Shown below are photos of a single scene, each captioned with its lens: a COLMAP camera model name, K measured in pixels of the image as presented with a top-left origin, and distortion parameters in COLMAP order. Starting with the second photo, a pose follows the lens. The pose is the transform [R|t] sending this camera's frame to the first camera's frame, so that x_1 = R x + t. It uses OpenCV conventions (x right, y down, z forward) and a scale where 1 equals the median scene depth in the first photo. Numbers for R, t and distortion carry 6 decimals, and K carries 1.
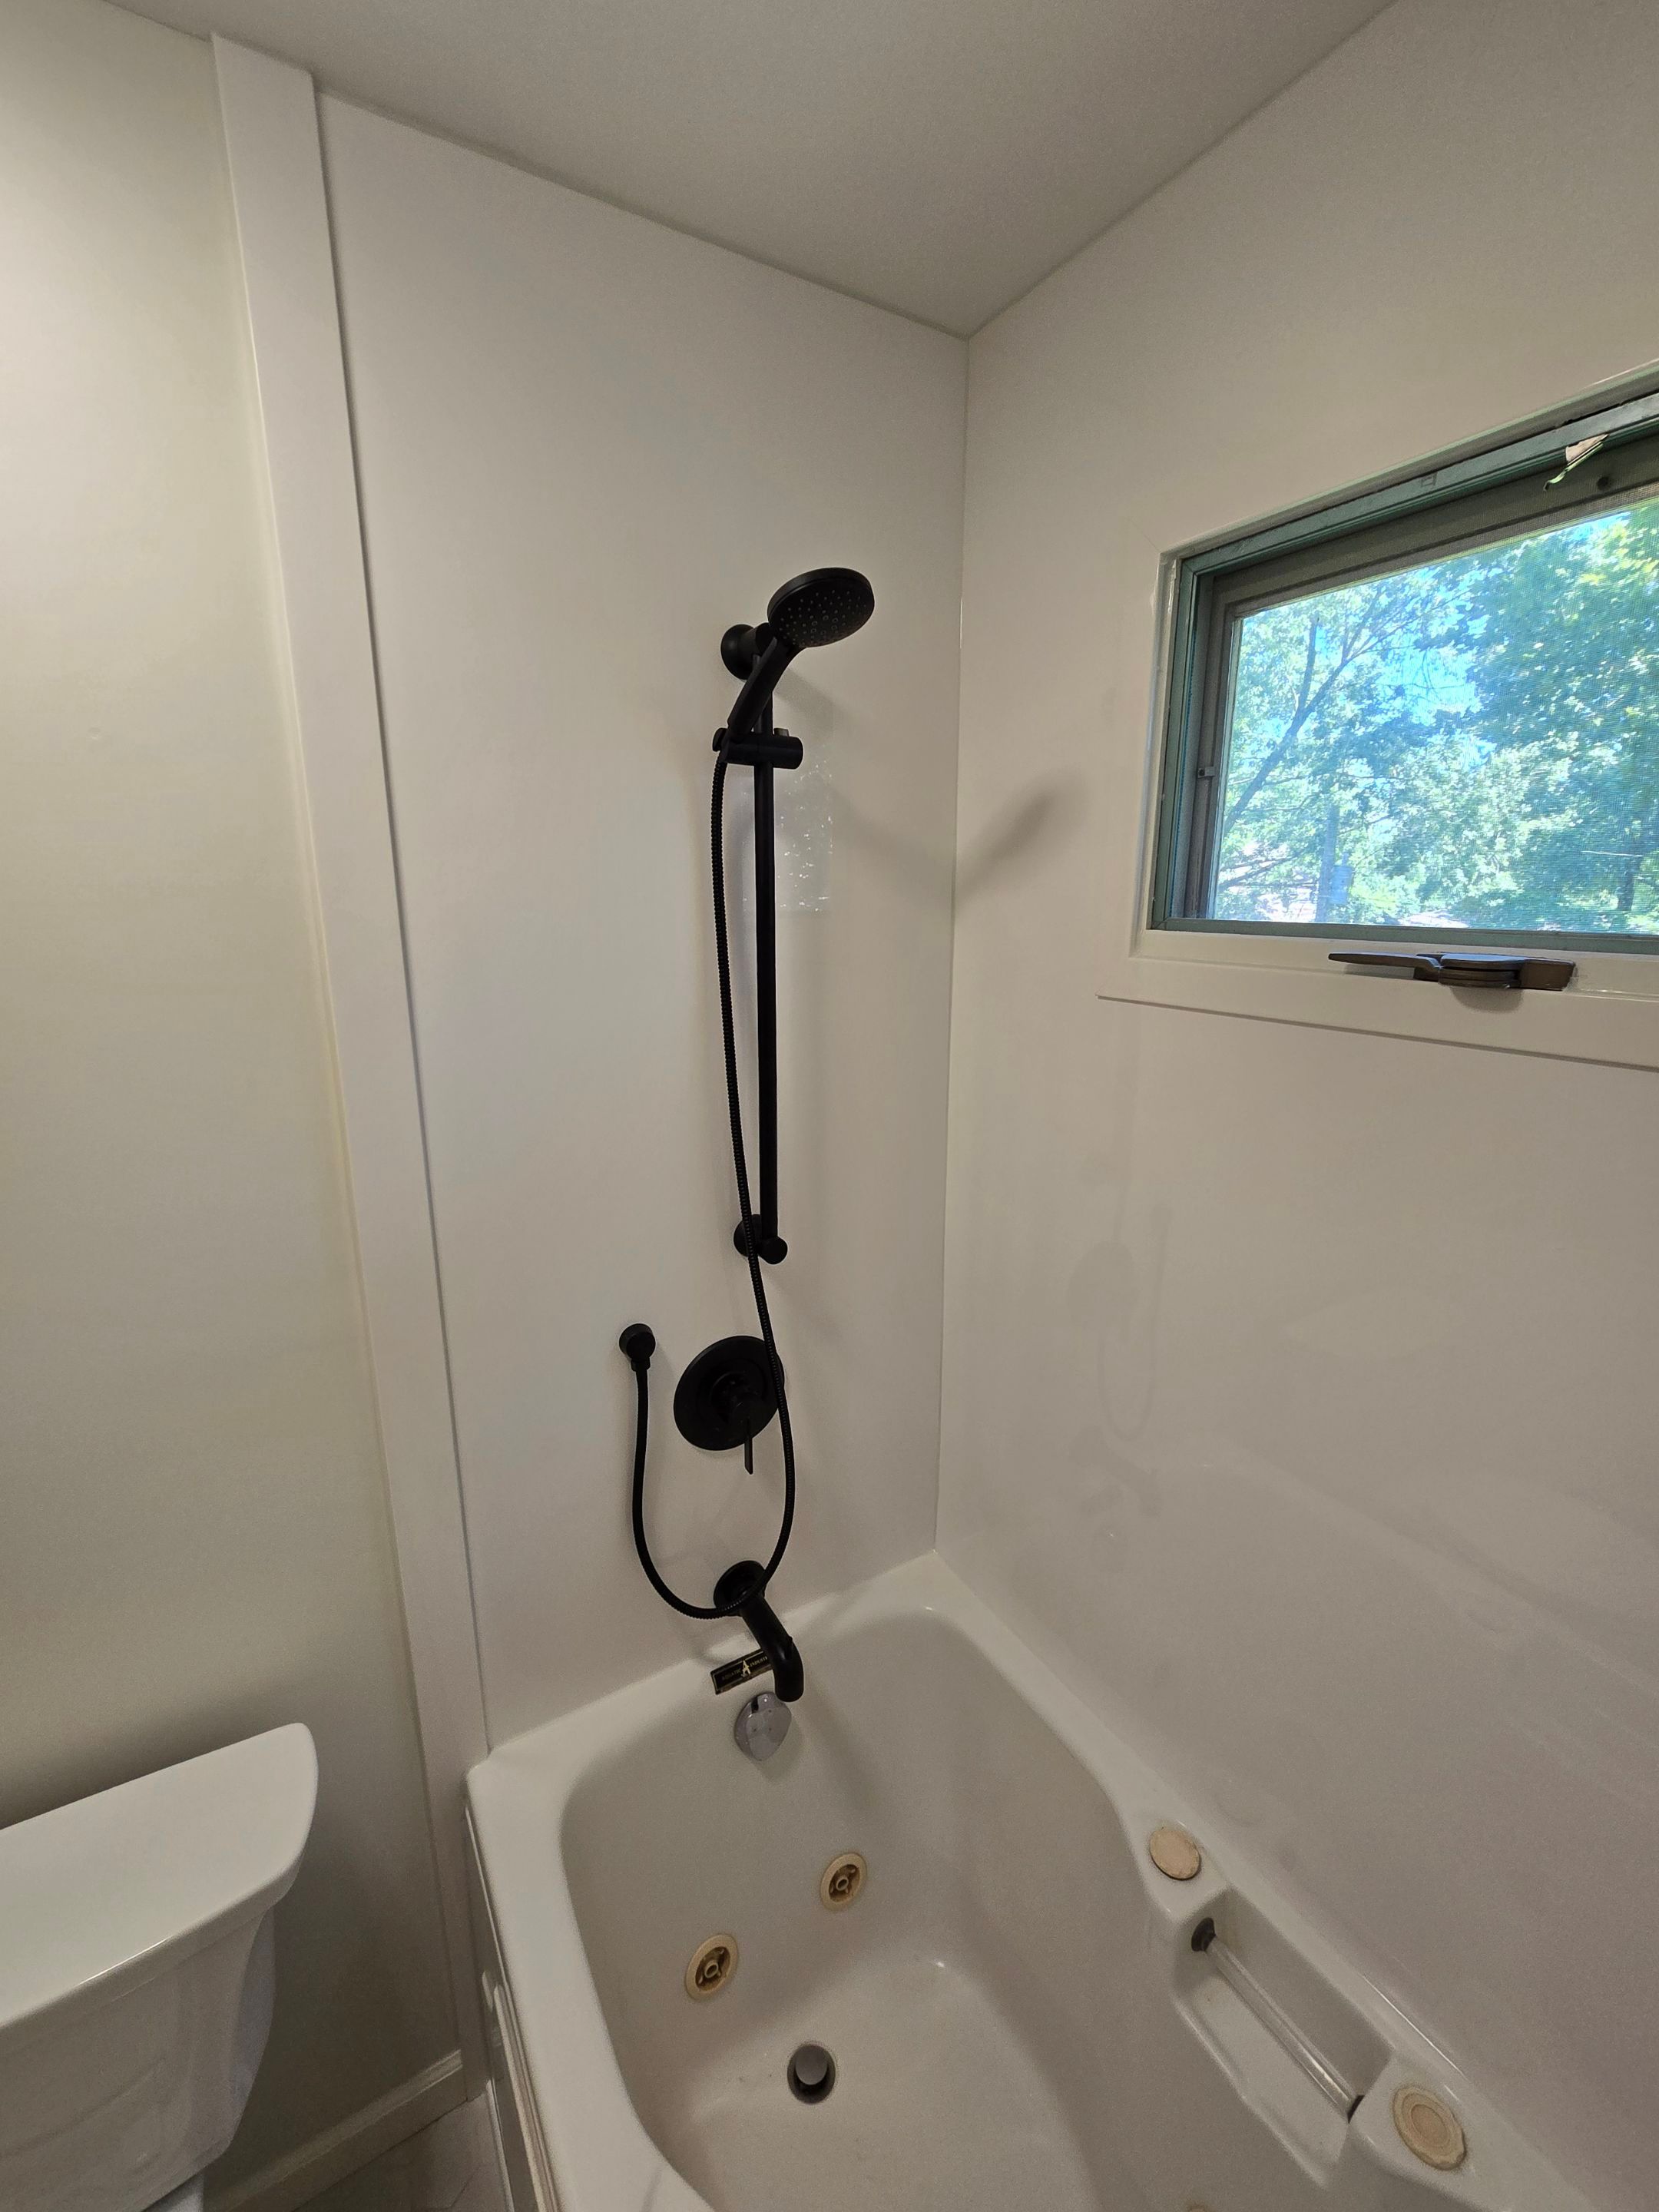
lens RADIAL K [[911.7, 0, 834.3], [0, 911.7, 1098.0], [0, 0, 1]] dist [-0.001155, -0.000997]
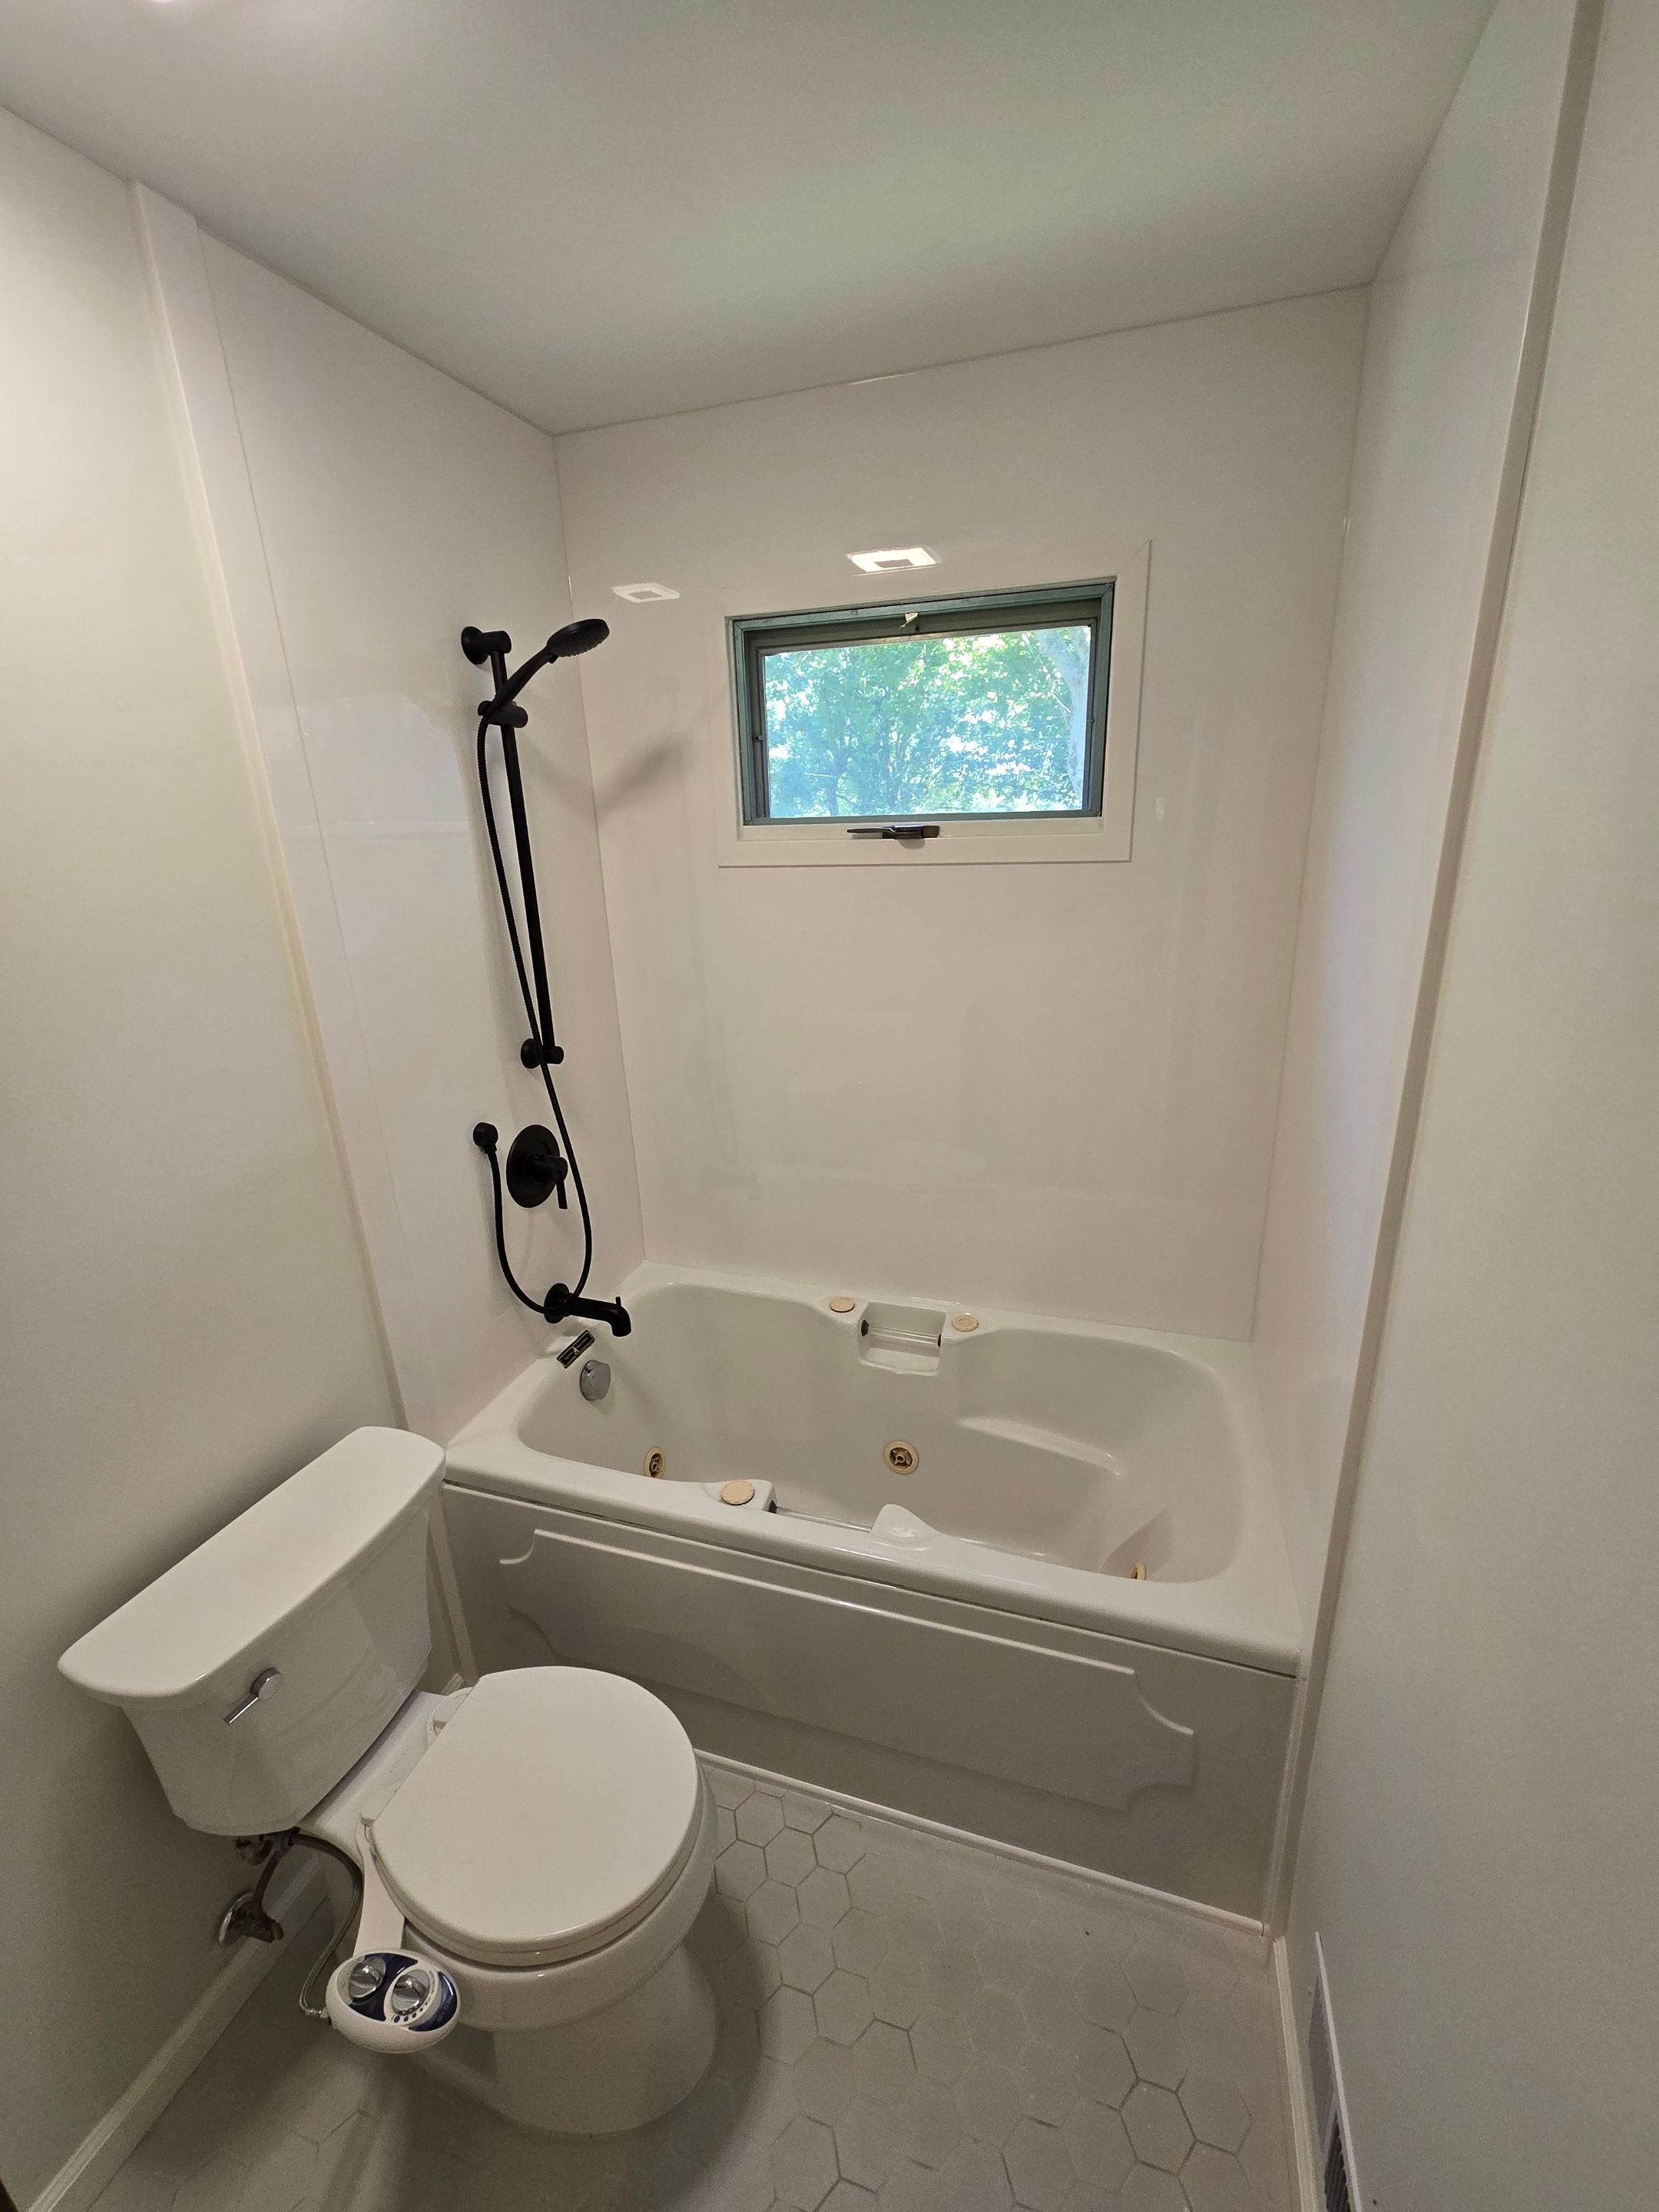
lens RADIAL K [[911.7, 0, 834.3], [0, 911.7, 1098.0], [0, 0, 1]] dist [-0.001155, -0.000997]
pose [[0.753909, -0.225541, 0.617052, -0.822693], [0.176995, 0.974226, 0.139842, 0.132063], [-0.632688, 0.003787, 0.774397, -0.560841]]
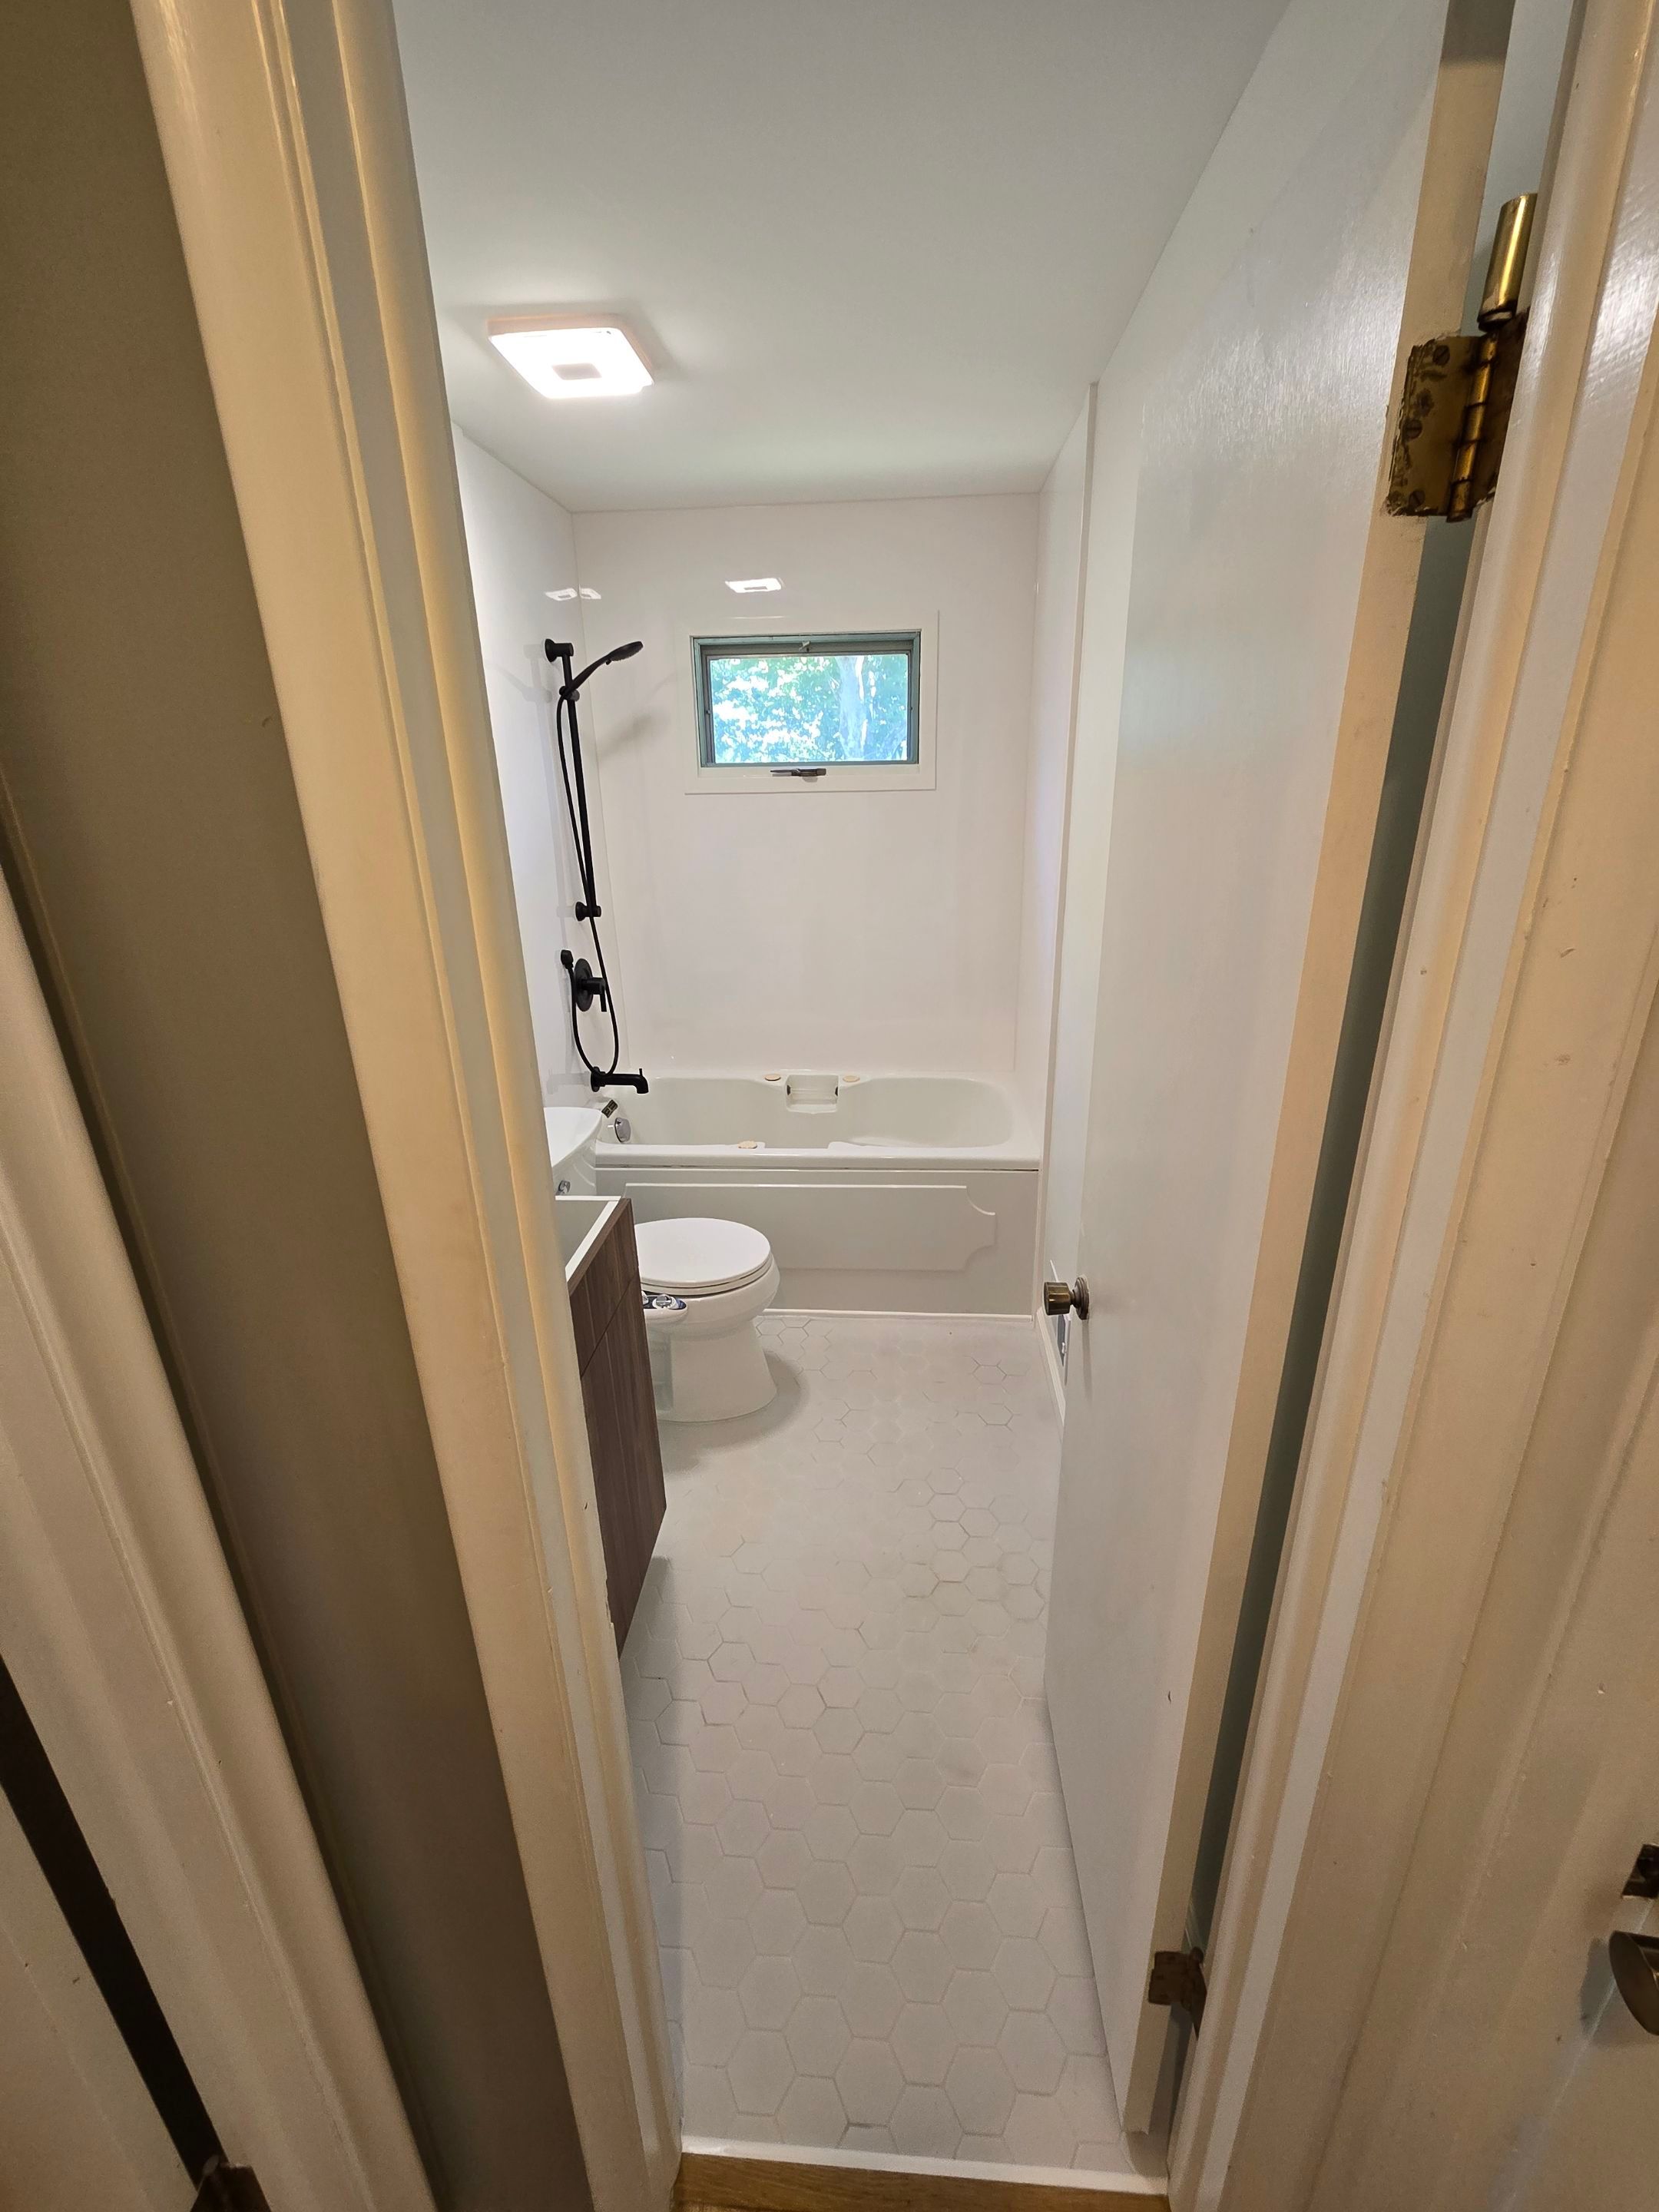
lens RADIAL K [[911.7, 0, 834.3], [0, 911.7, 1098.0], [0, 0, 1]] dist [-0.001155, -0.000997]
pose [[0.575140, -0.290767, 0.764636, -2.072750], [0.197590, 0.956402, 0.215067, 0.301036], [-0.793834, 0.027390, 0.607518, -1.143195]]
